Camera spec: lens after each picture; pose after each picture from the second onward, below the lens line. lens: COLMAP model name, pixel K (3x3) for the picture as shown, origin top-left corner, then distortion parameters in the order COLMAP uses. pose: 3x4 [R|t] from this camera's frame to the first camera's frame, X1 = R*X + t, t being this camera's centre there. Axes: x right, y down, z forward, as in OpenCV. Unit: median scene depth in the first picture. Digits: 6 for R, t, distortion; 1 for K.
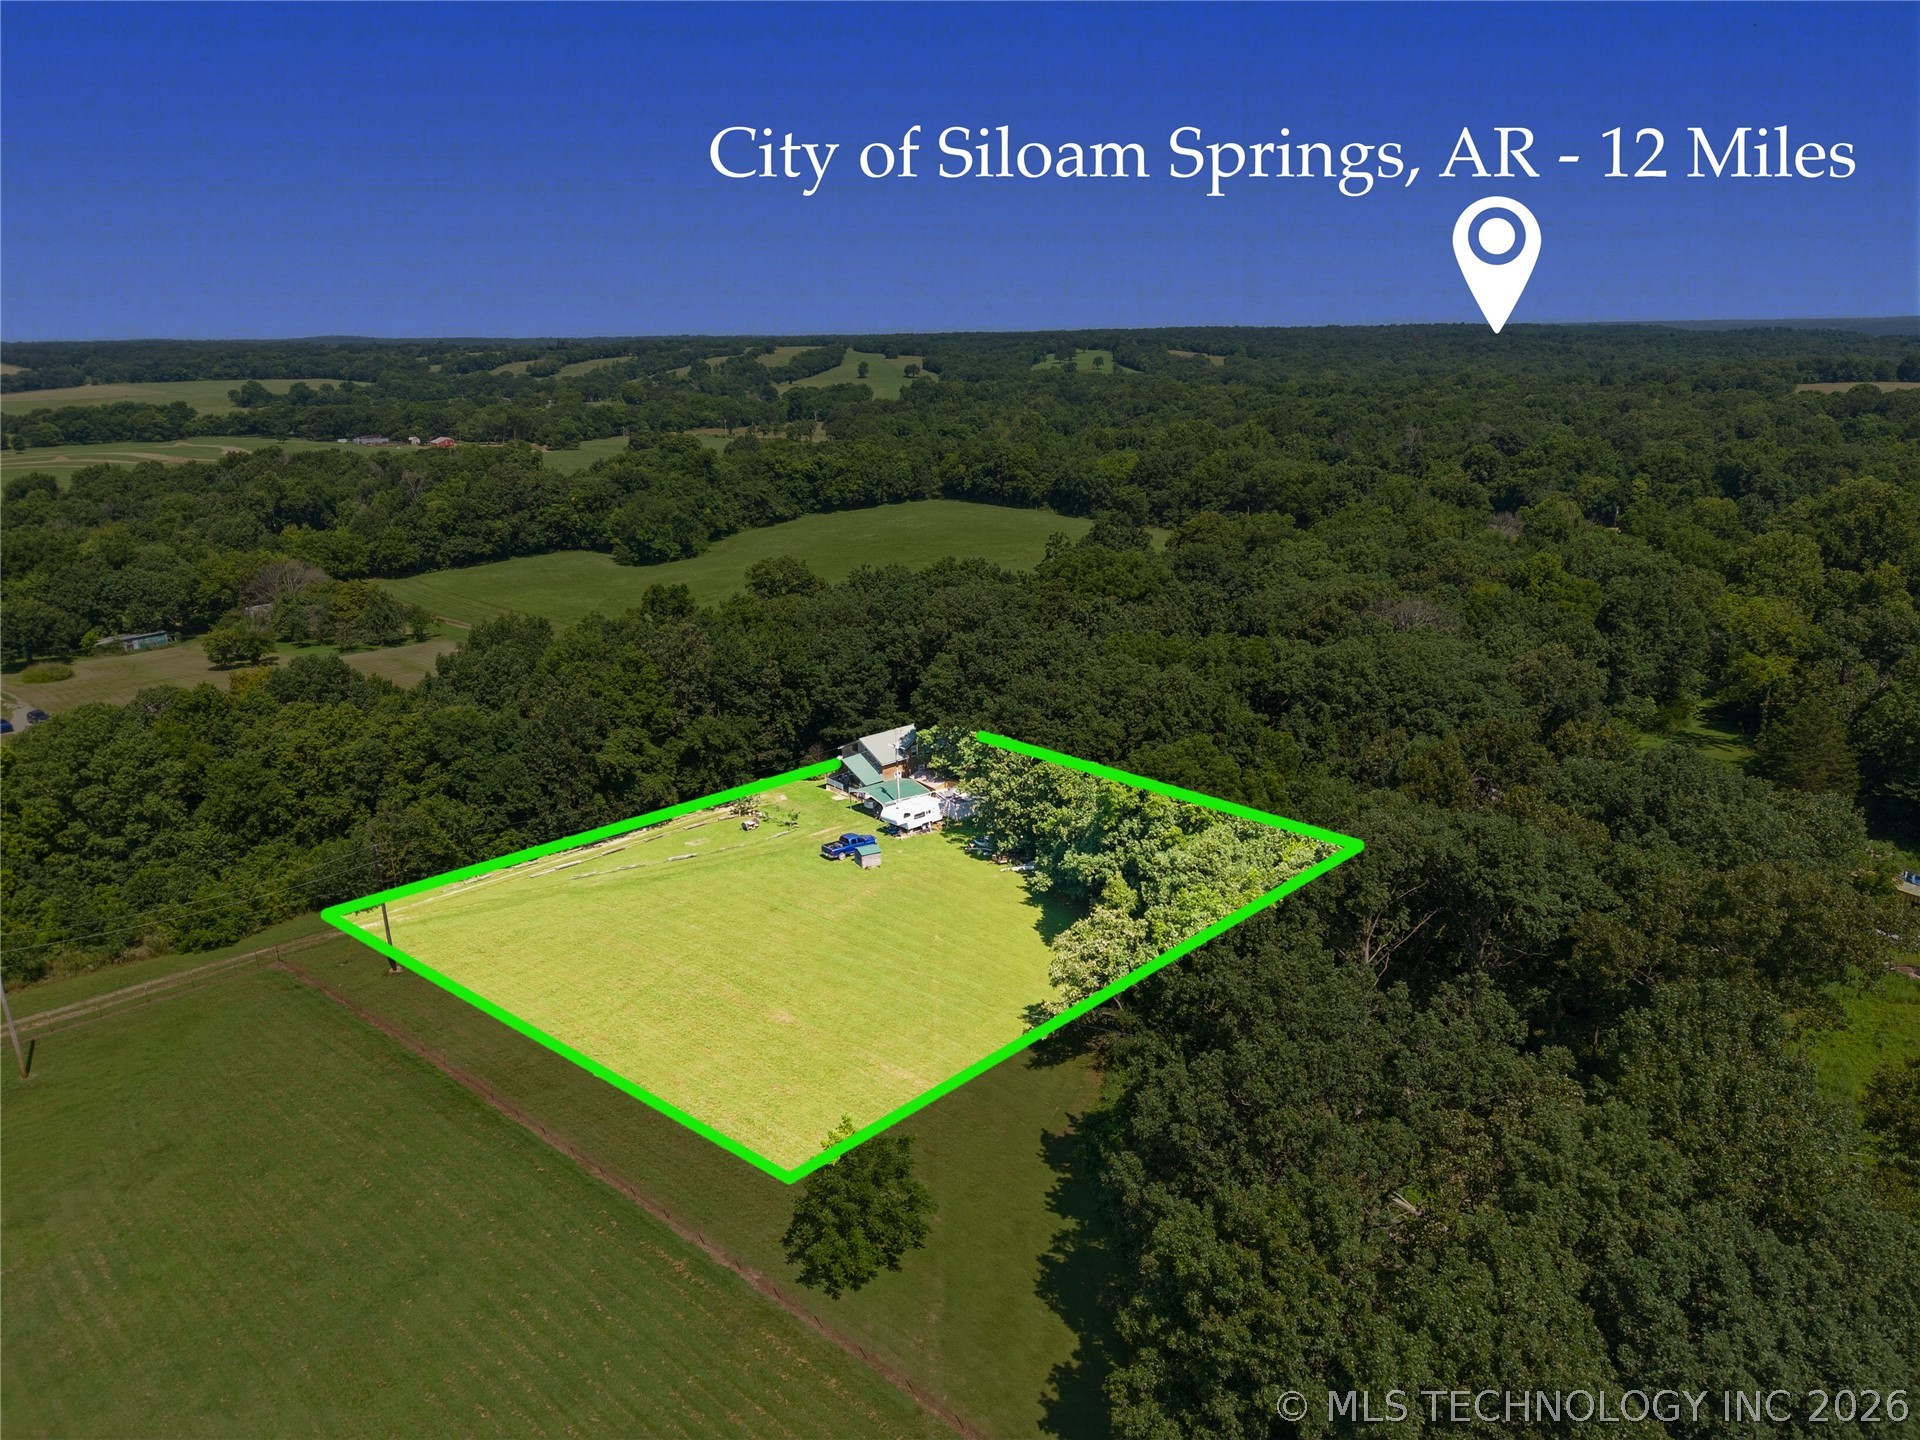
lens RADIAL K [[1271.0, 0, 1043.6], [0, 1271.0, 777.0], [0, 0, 1]] dist [0.032307, -0.027095]
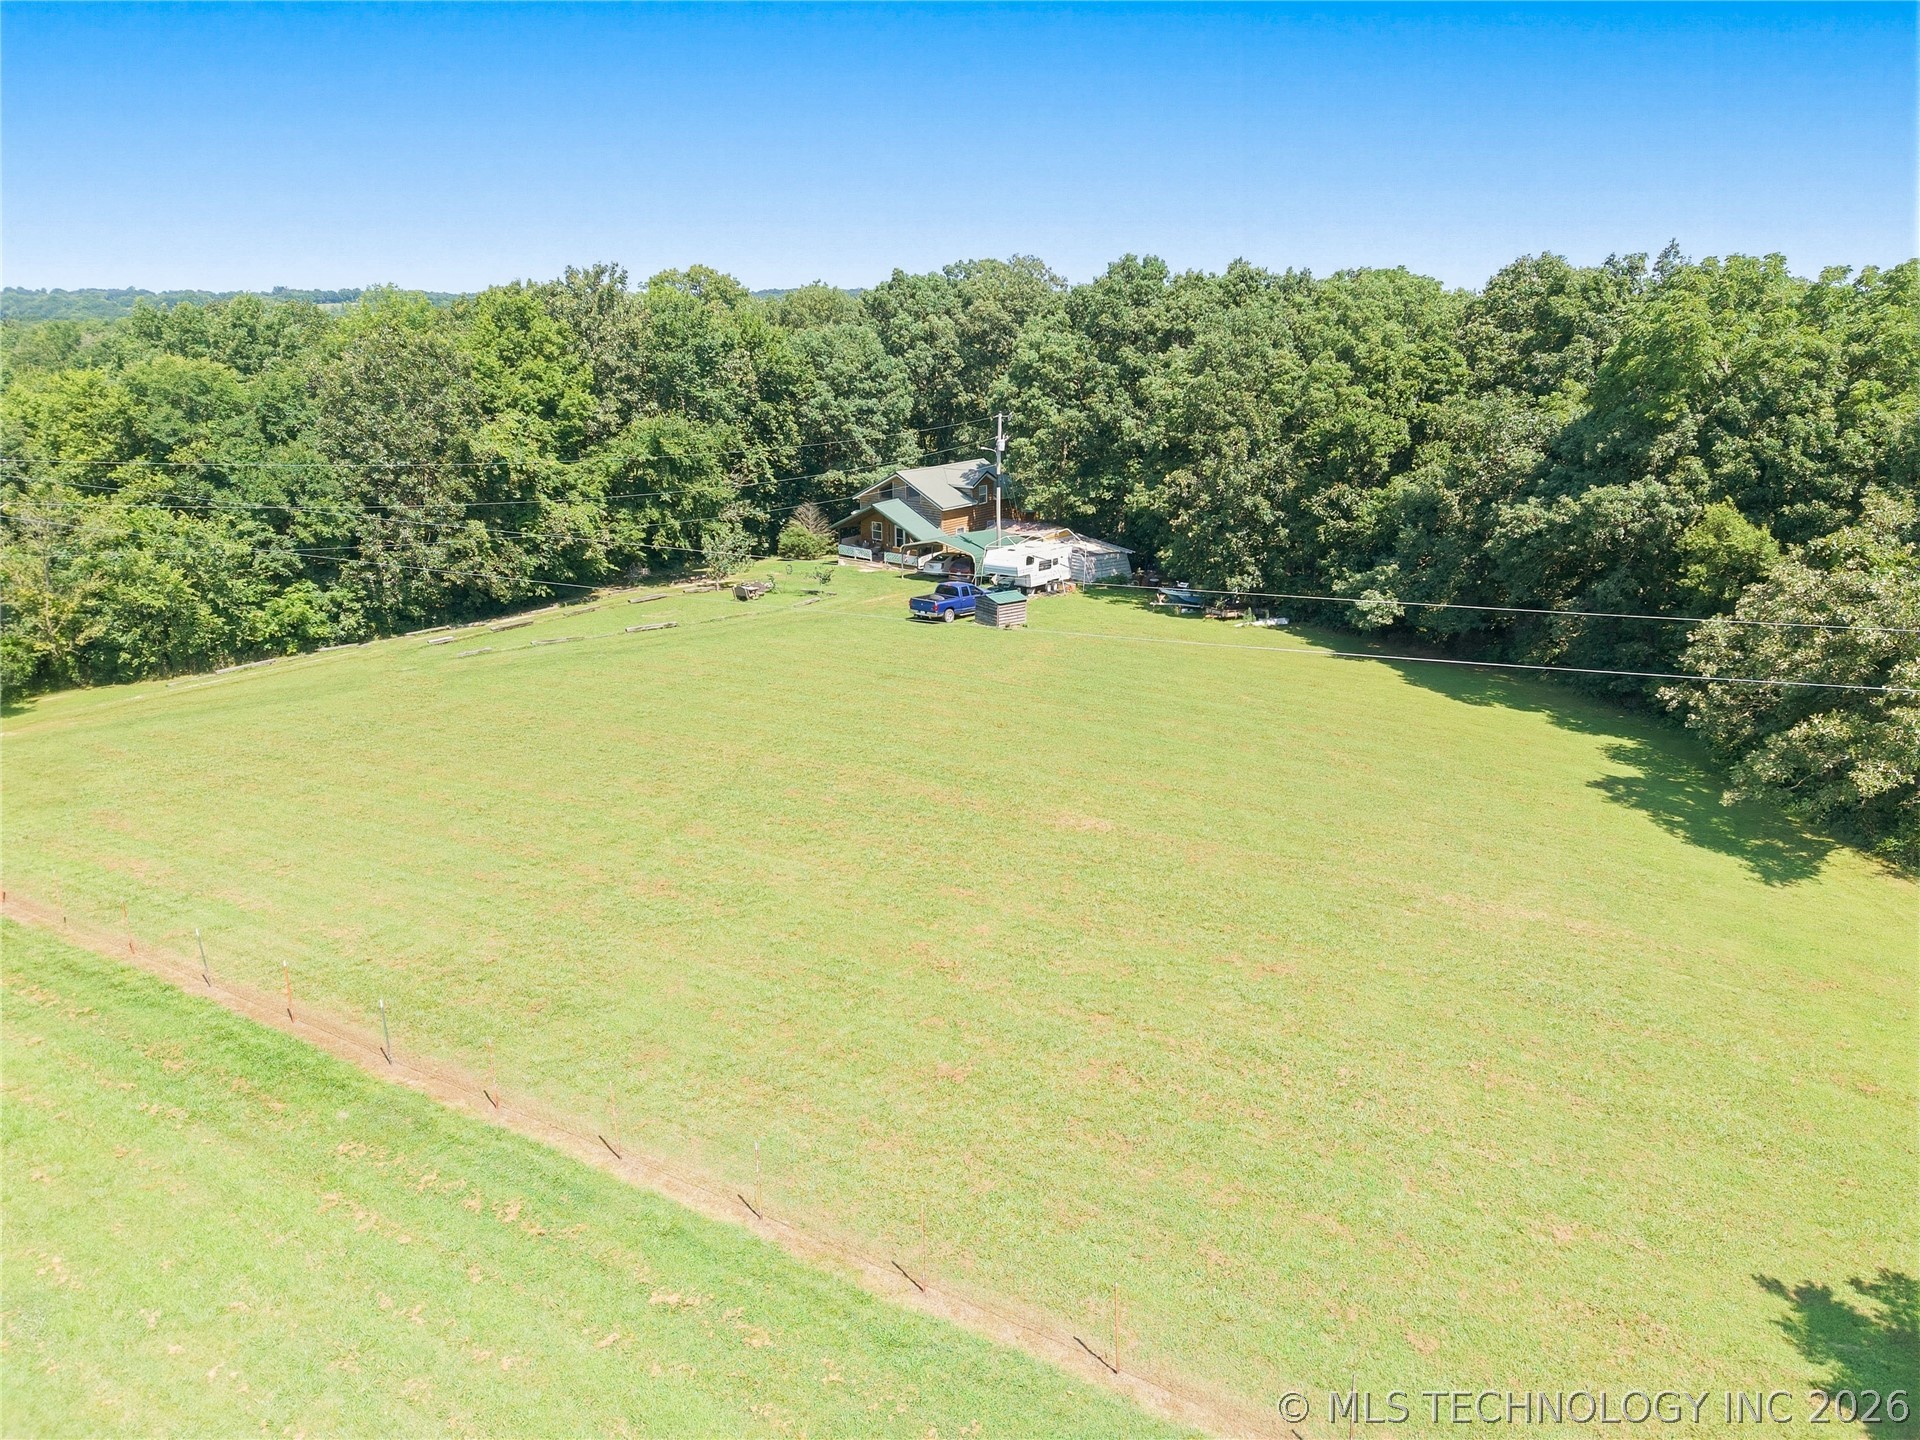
lens RADIAL K [[1271.0, 0, 983.0], [0, 1271.0, 762.2], [0, 0, 1]] dist [0.032307, -0.027095]
pose [[0.990108, -0.050988, 0.130713, -0.207549], [0.051513, 0.998672, -0.000637, 0.119686], [-0.130507, 0.007364, 0.991420, 0.432748]]
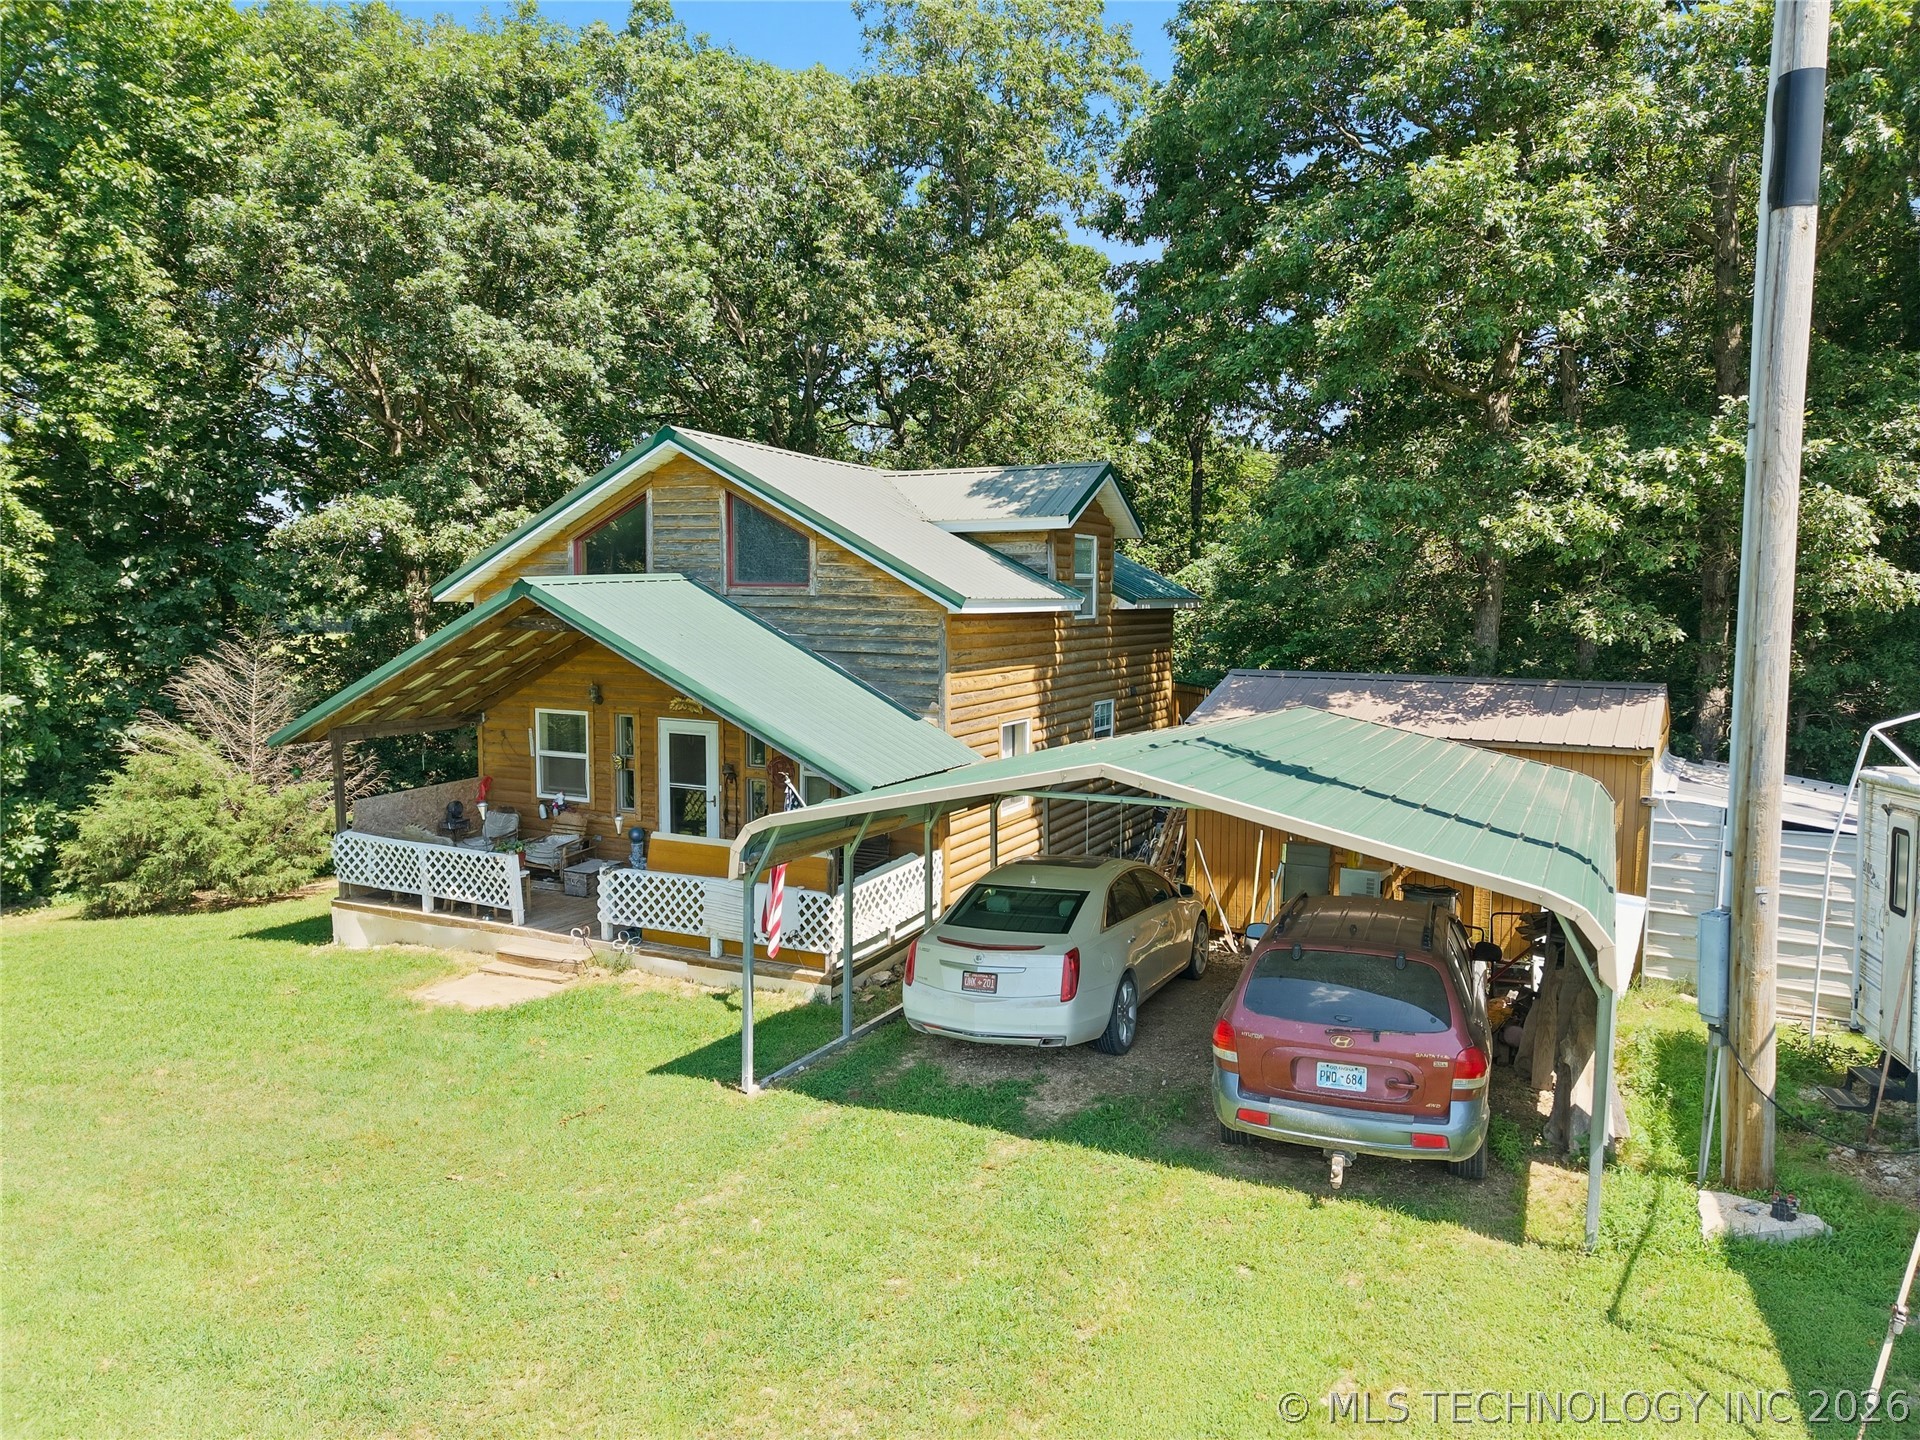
lens RADIAL K [[1271.0, 0, 966.3], [0, 1271.0, 710.3], [0, 0, 1]] dist [0.032307, -0.027095]
pose [[0.942331, -0.030723, 0.333269, -0.172991], [0.114302, 0.965448, -0.234192, 0.024581], [-0.314559, 0.258780, 0.913283, 0.976631]]
